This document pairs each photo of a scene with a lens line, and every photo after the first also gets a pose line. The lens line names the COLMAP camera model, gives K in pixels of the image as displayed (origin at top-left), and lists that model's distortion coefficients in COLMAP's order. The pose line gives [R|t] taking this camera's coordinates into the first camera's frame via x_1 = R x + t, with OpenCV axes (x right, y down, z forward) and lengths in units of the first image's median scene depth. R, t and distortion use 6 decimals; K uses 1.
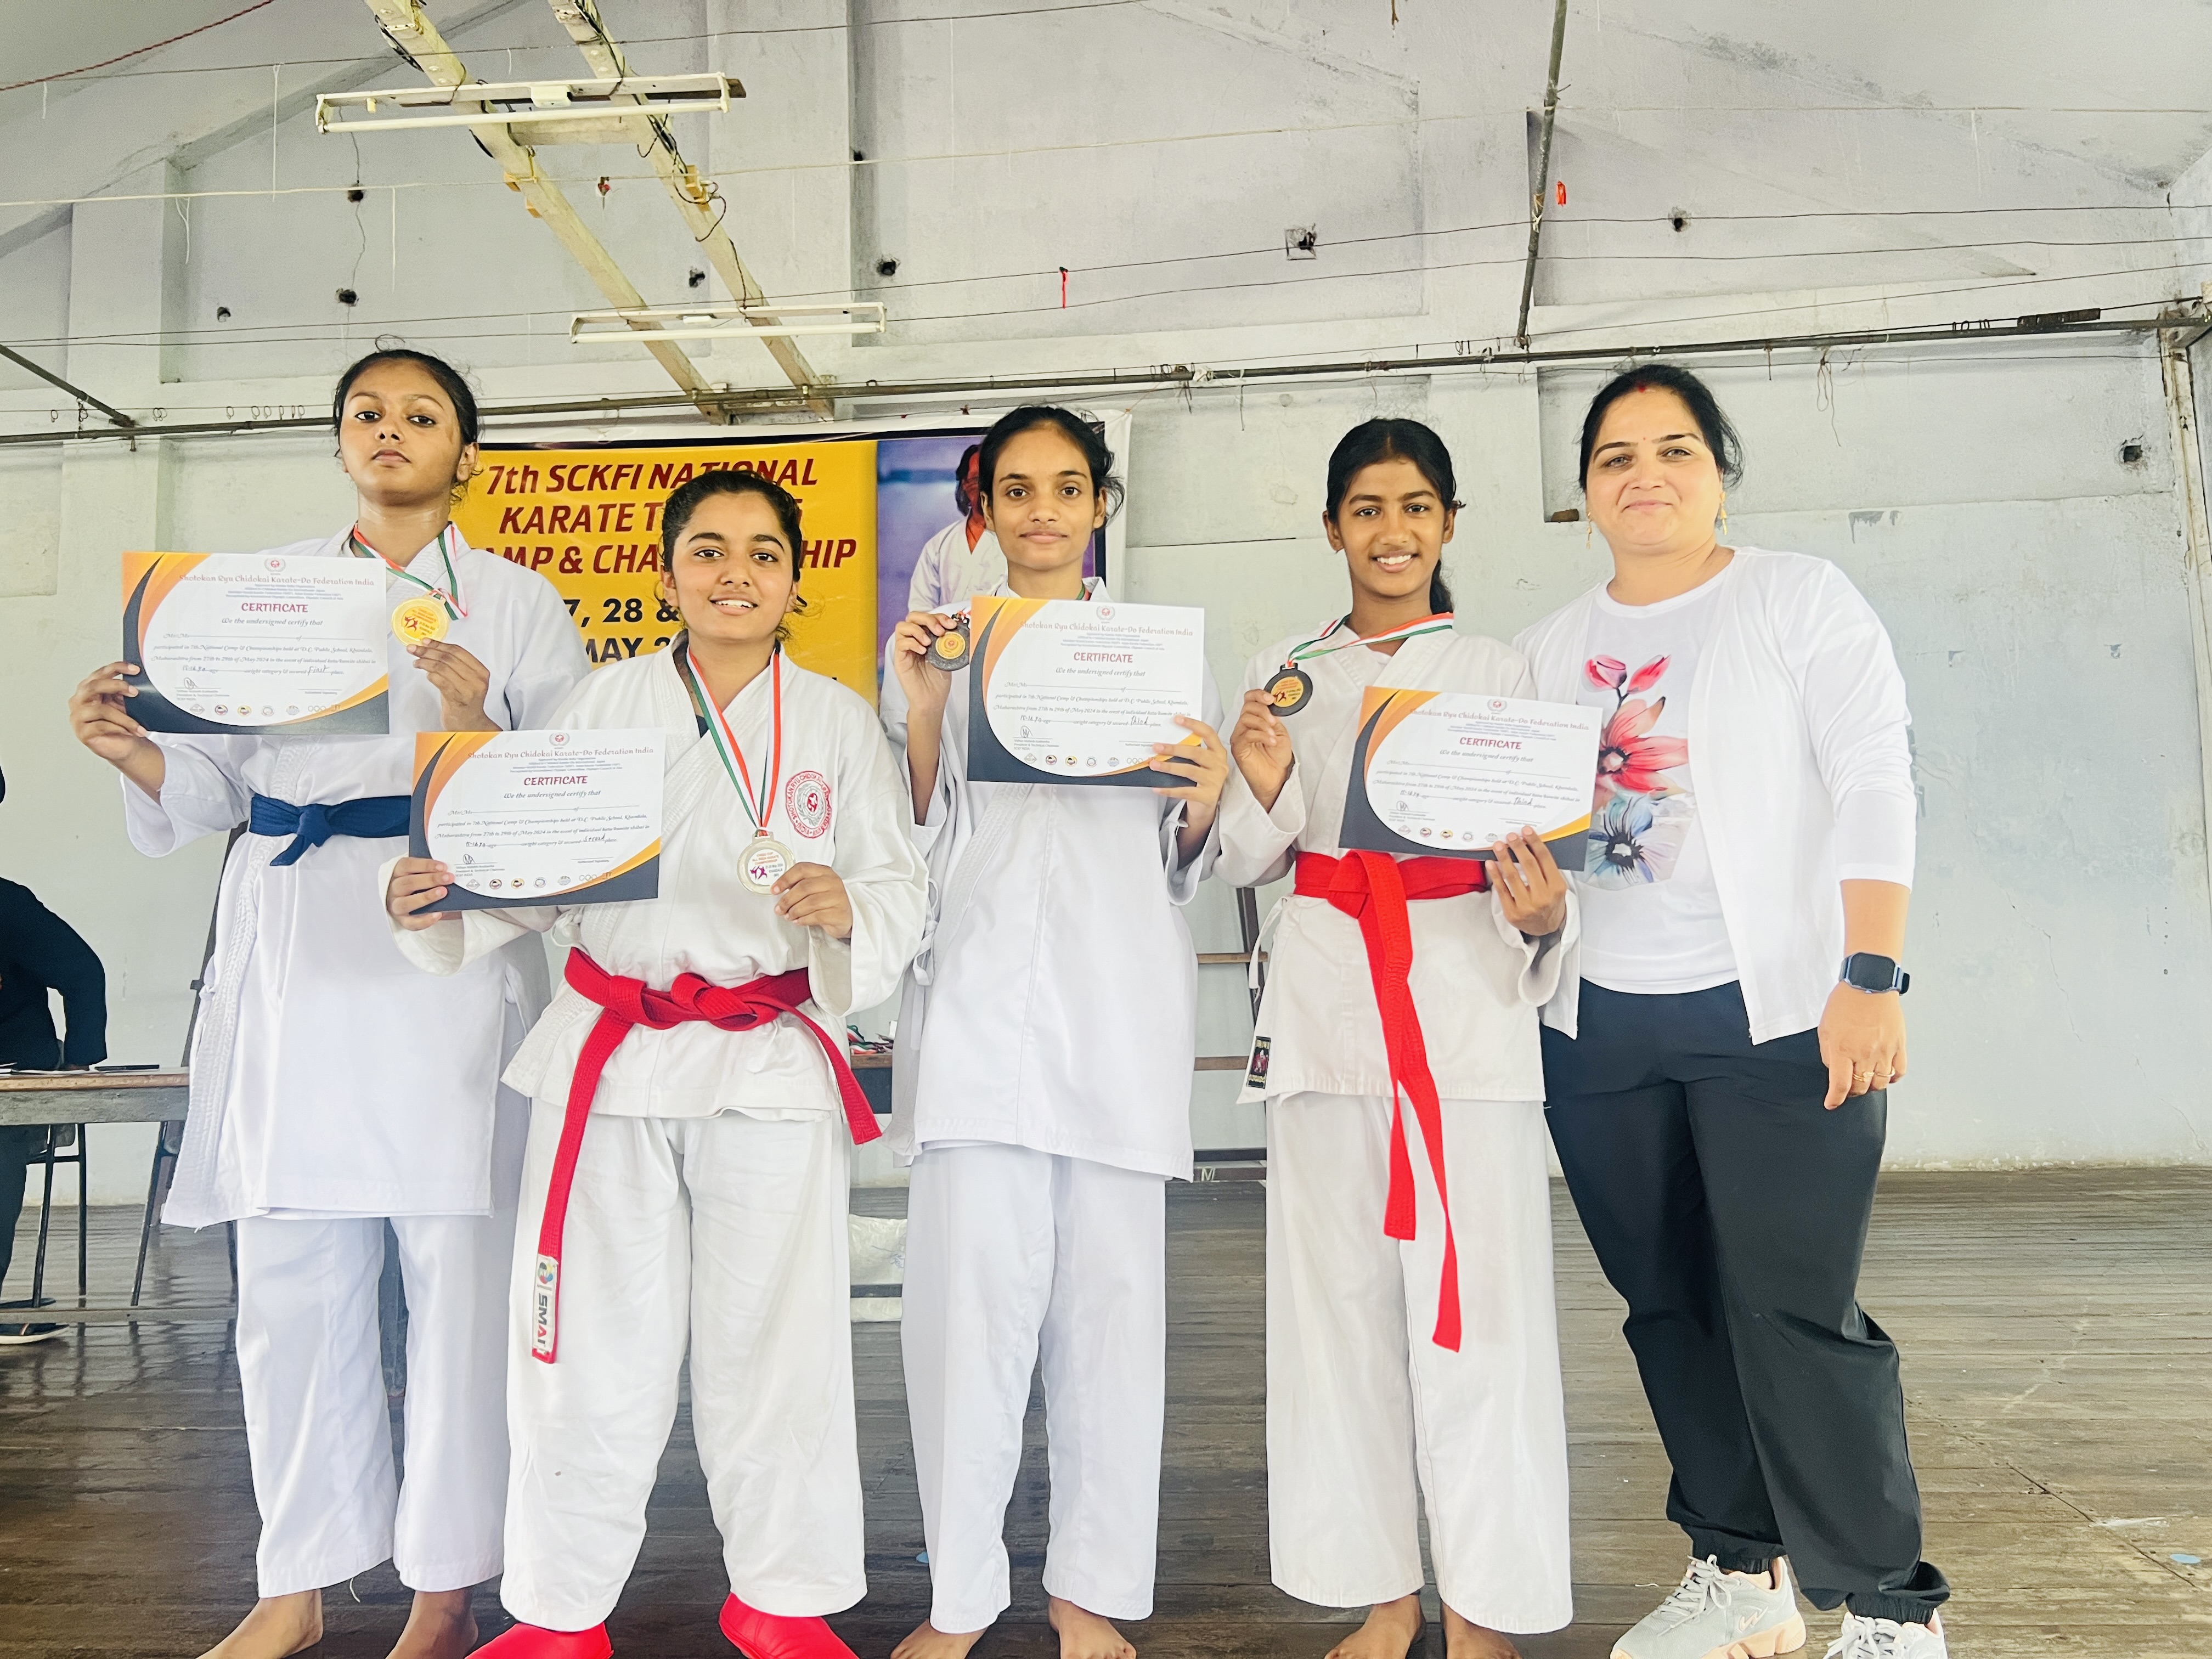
lens RADIAL K [[1656.4, 0, 1109.9], [0, 1656.4, 827.0], [0, 0, 1]] dist [0.023574, -0.019368]
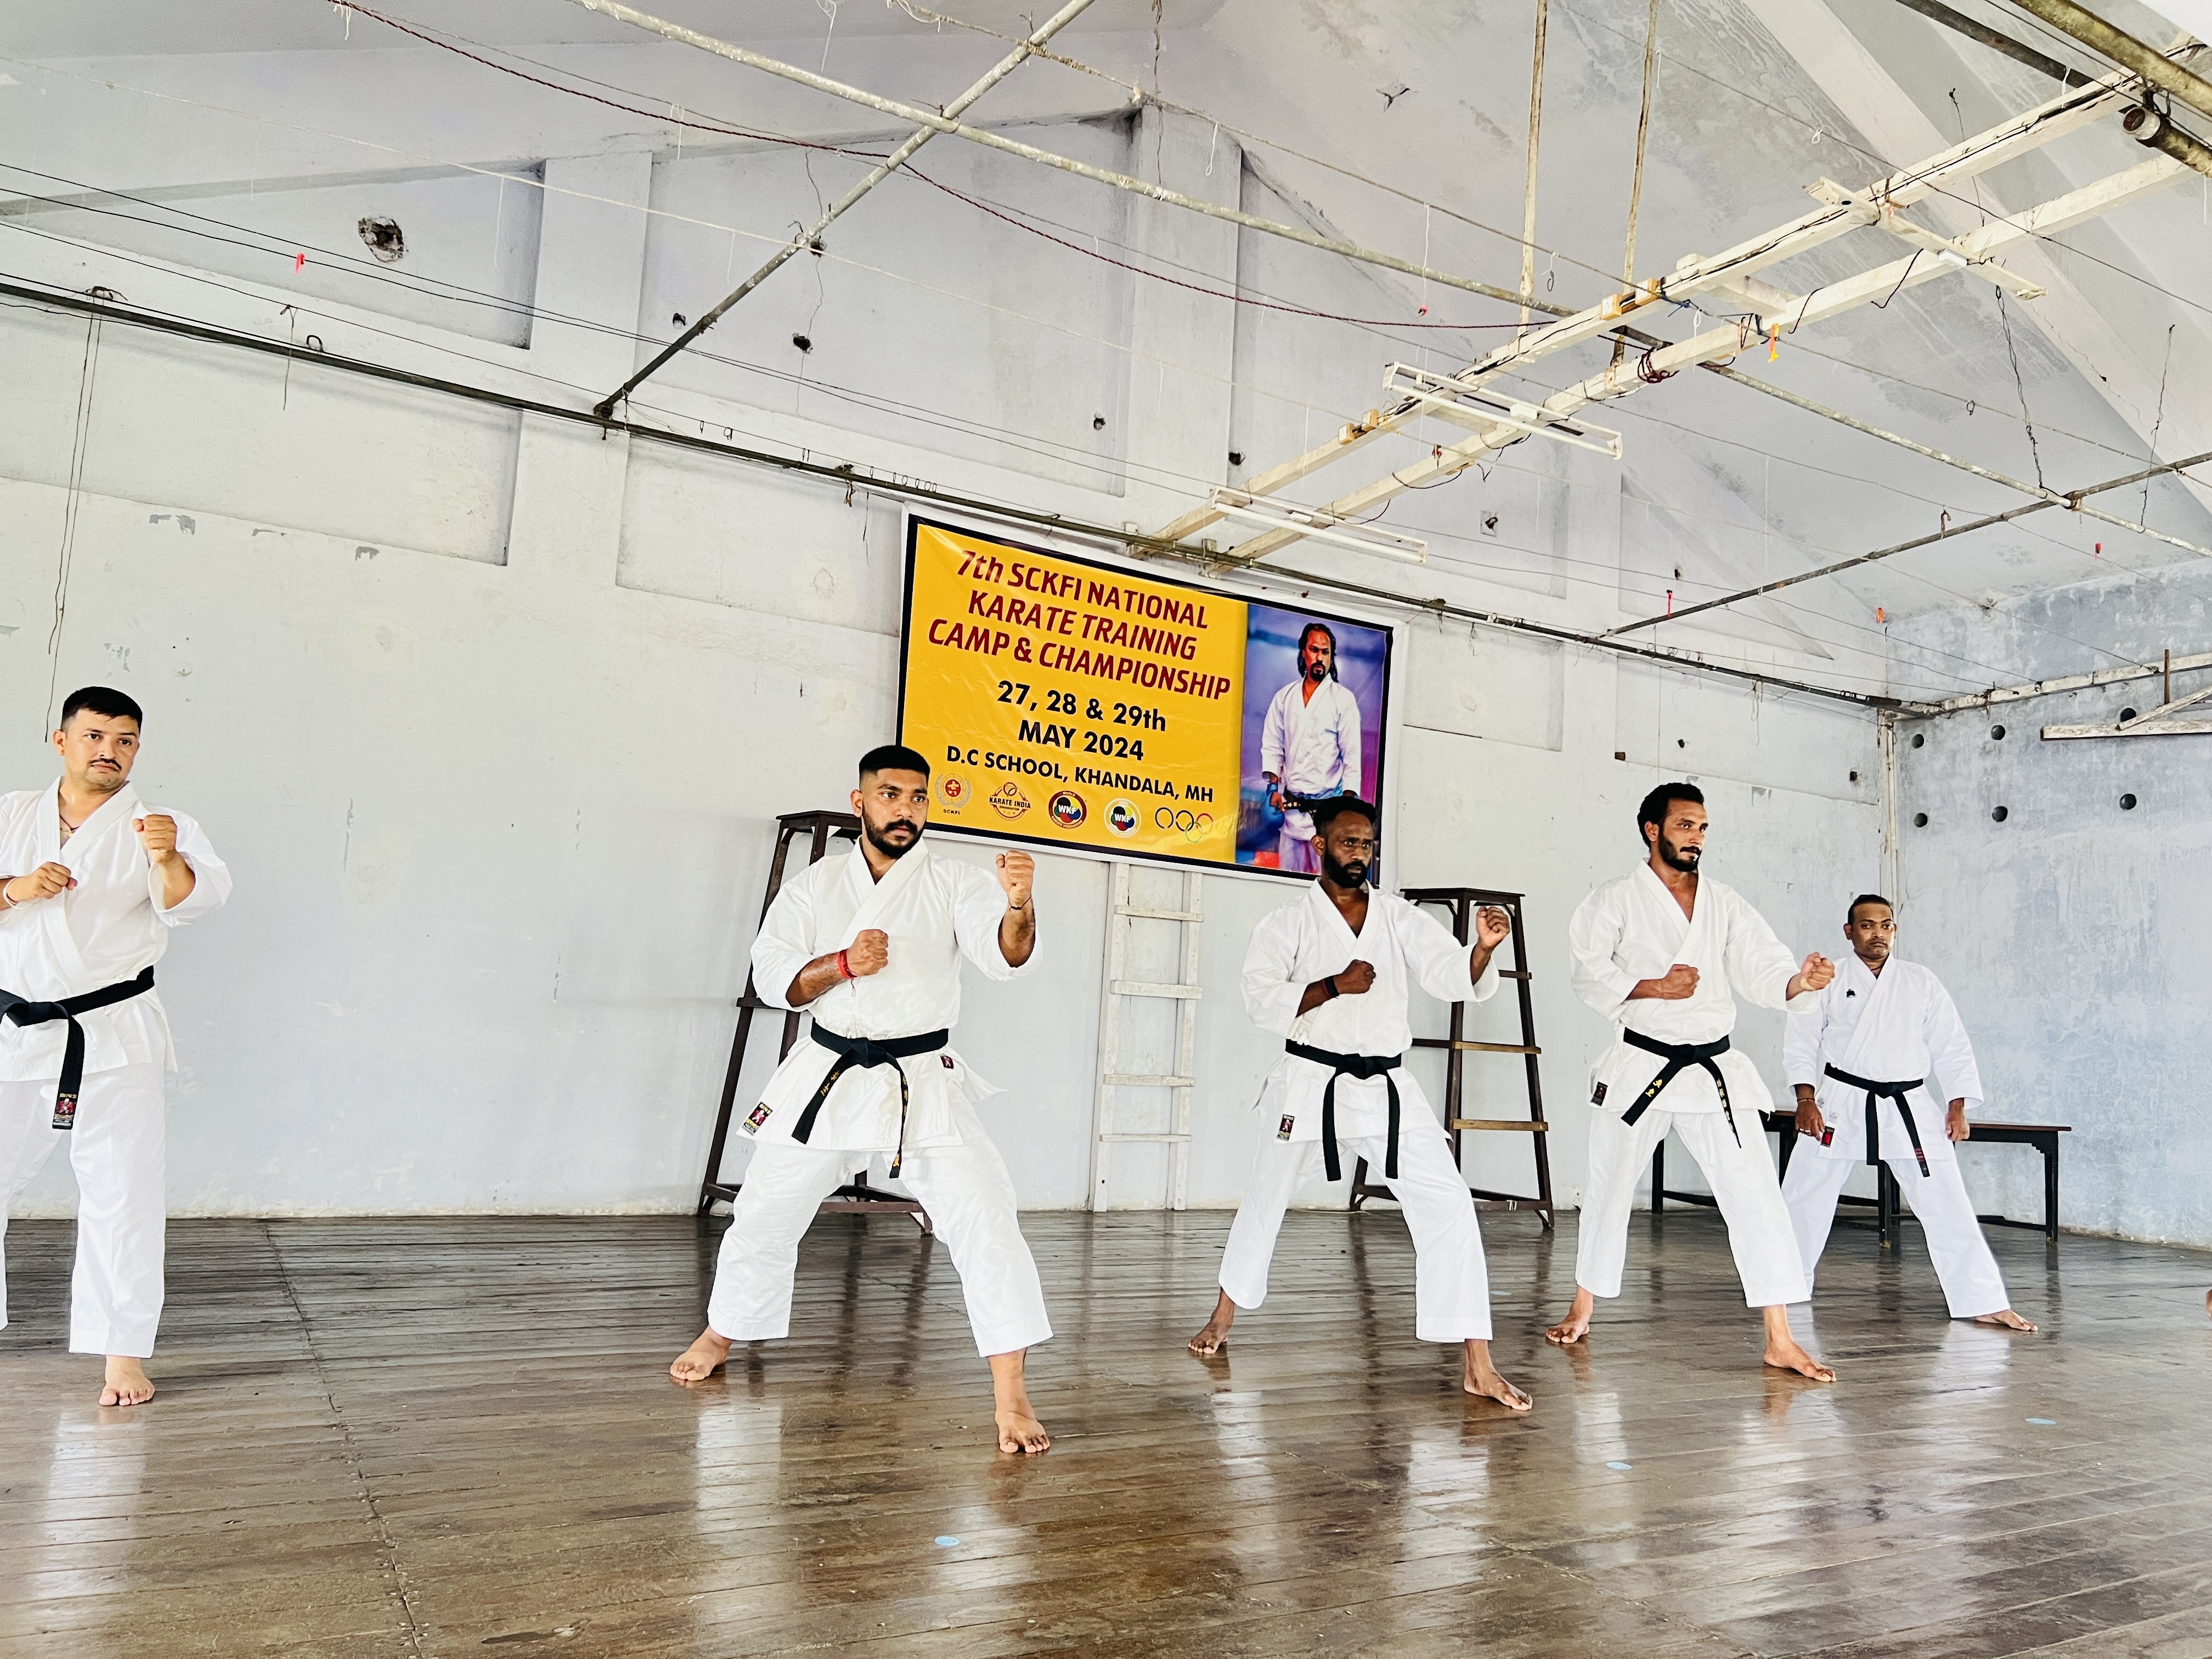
lens RADIAL K [[1656.4, 0, 1105.8], [0, 1656.4, 834.1], [0, 0, 1]] dist [0.023574, -0.019368]
pose [[0.824578, 0.135444, 0.549297, -0.883004], [-0.129056, 0.990352, -0.050466, 0.014169], [-0.550832, -0.029277, 0.834102, 0.020428]]
